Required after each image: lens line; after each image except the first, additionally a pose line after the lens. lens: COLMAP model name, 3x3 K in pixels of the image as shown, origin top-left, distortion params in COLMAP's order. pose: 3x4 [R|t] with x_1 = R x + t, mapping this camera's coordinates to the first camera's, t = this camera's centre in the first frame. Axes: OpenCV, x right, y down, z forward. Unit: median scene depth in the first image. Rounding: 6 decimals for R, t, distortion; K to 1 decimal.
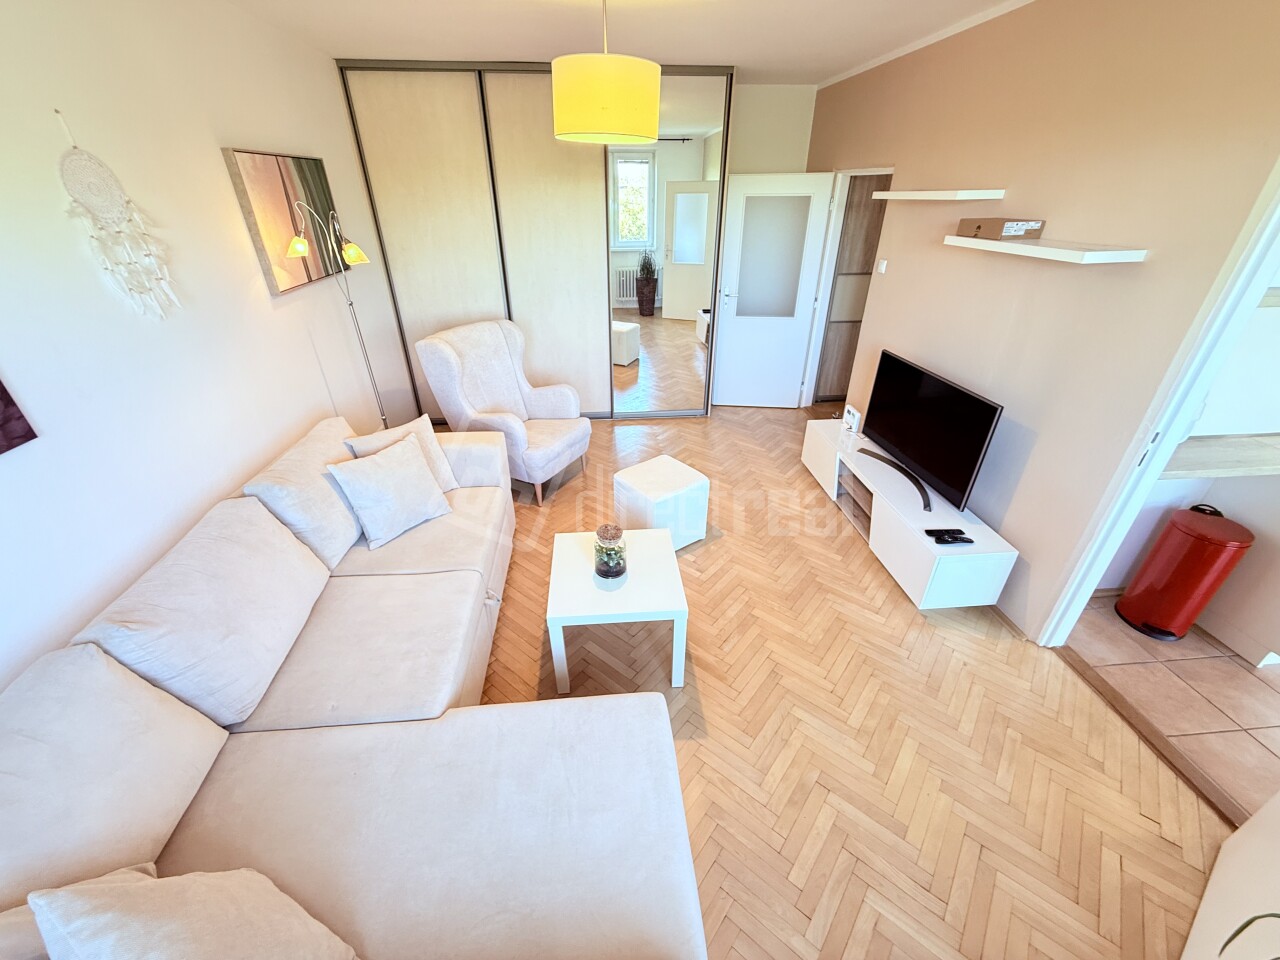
lens RADIAL K [[507.8, 0, 638.9], [0, 507.8, 477.1], [0, 0, 1]] dist [-0.004322, -0.001048]
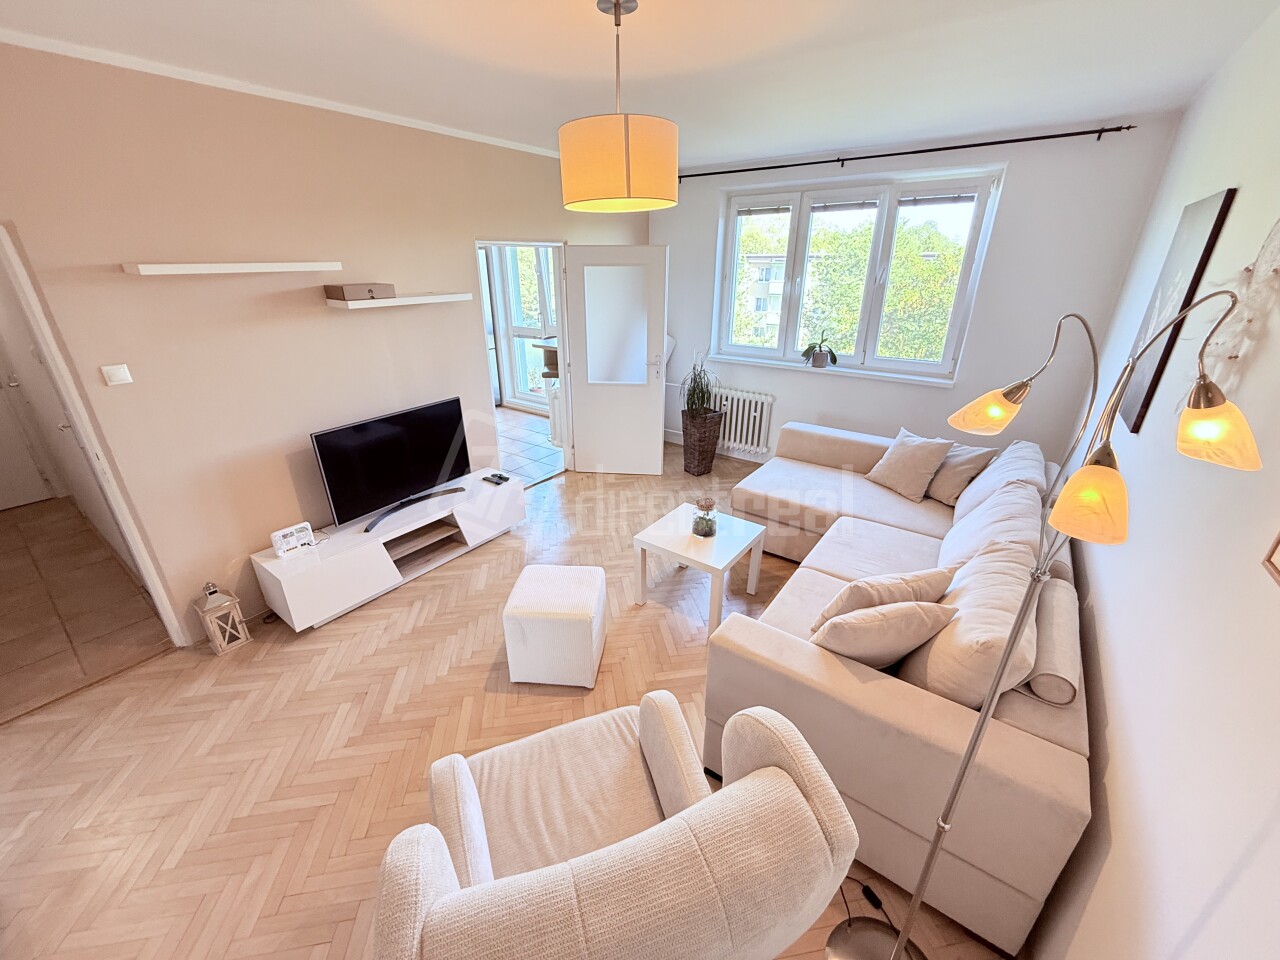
lens RADIAL K [[507.8, 0, 643.5], [0, 507.8, 480.5], [0, 0, 1]] dist [-0.004322, -0.001048]
pose [[-0.755077, -0.257324, 0.603029, -0.665983], [0.326553, 0.649955, 0.686237, -0.799939], [-0.568527, 0.715082, -0.406736, 1.413397]]
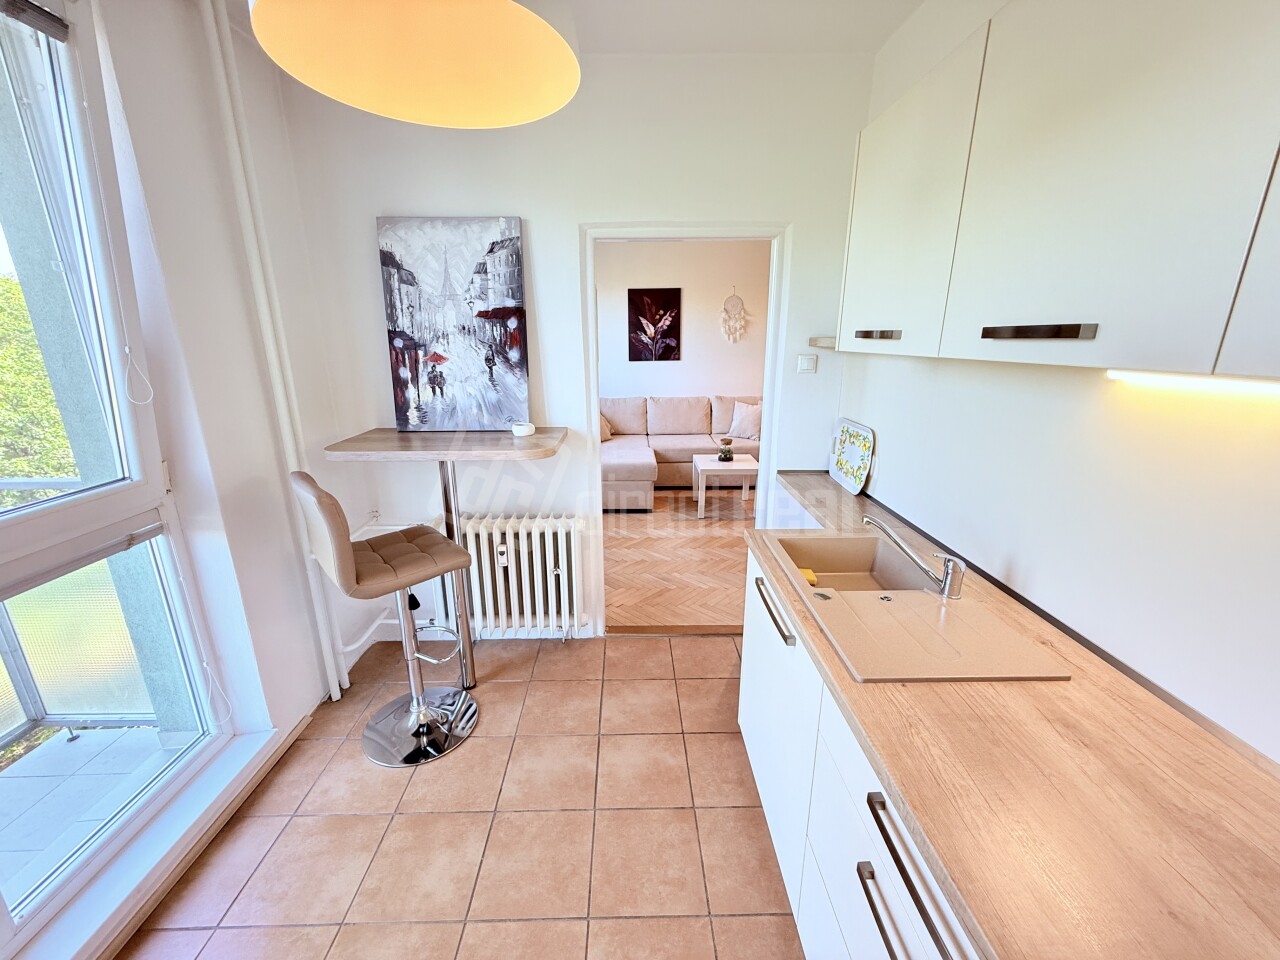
lens RADIAL K [[507.8, 0, 638.8], [0, 507.8, 479.2], [0, 0, 1]] dist [-0.004322, -0.001048]
pose [[-0.078981, 0.268301, -0.960092, 1.856471], [-0.486309, 0.830356, 0.272052, -0.143255], [0.870210, 0.488388, 0.064895, 0.543977]]
